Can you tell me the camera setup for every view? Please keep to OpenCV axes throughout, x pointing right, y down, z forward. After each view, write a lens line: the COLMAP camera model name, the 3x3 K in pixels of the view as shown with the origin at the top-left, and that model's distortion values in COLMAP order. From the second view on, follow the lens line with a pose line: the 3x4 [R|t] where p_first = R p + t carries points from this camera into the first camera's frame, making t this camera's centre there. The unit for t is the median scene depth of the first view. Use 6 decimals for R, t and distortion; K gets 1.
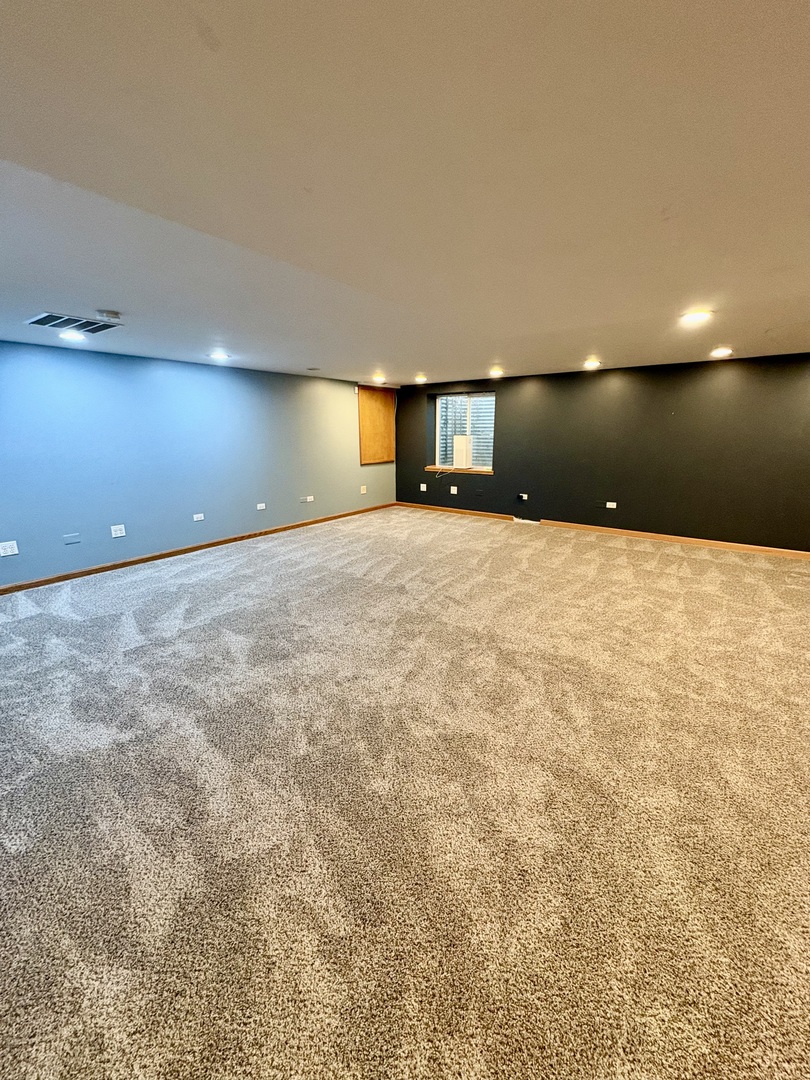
lens RADIAL K [[429.4, 0, 405.6], [0, 429.4, 542.6], [0, 0, 1]] dist [0.001521, -0.000065]
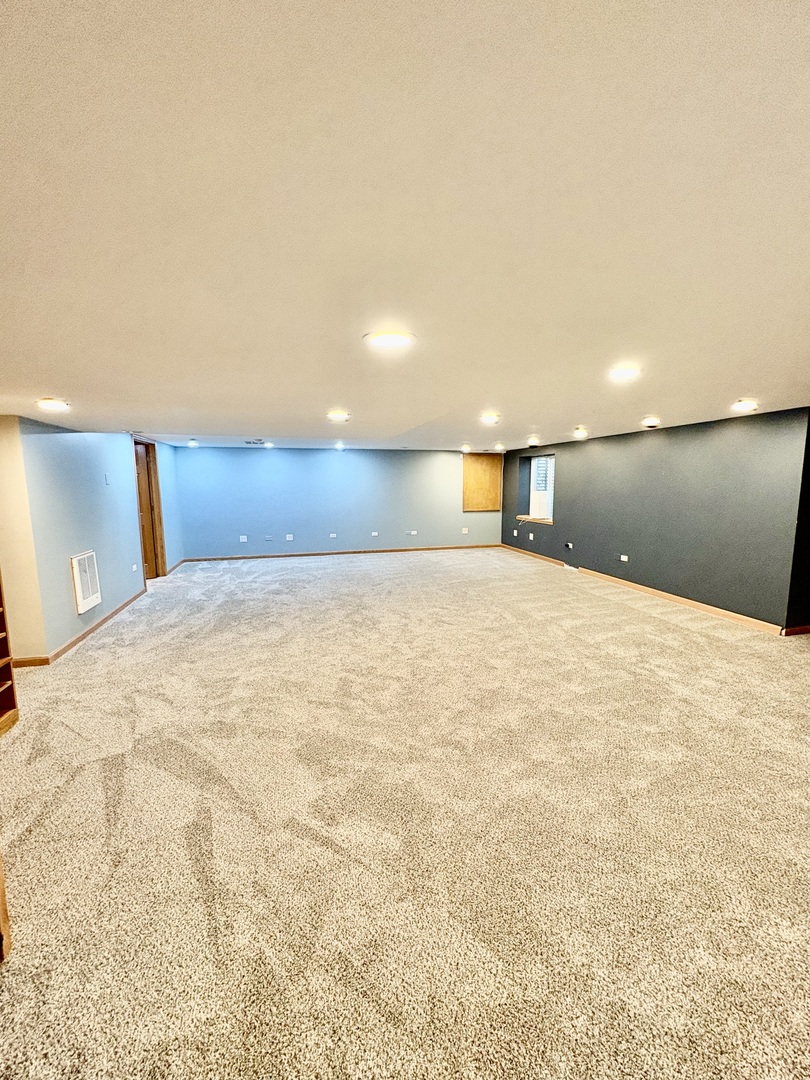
lens RADIAL K [[429.4, 0, 404.0], [0, 429.4, 538.4], [0, 0, 1]] dist [0.001521, -0.000065]
pose [[0.786180, 0.082865, -0.612417, 0.580162], [-0.157693, 0.985064, -0.069147, 0.018737], [0.597541, 0.150936, 0.787505, -0.130445]]
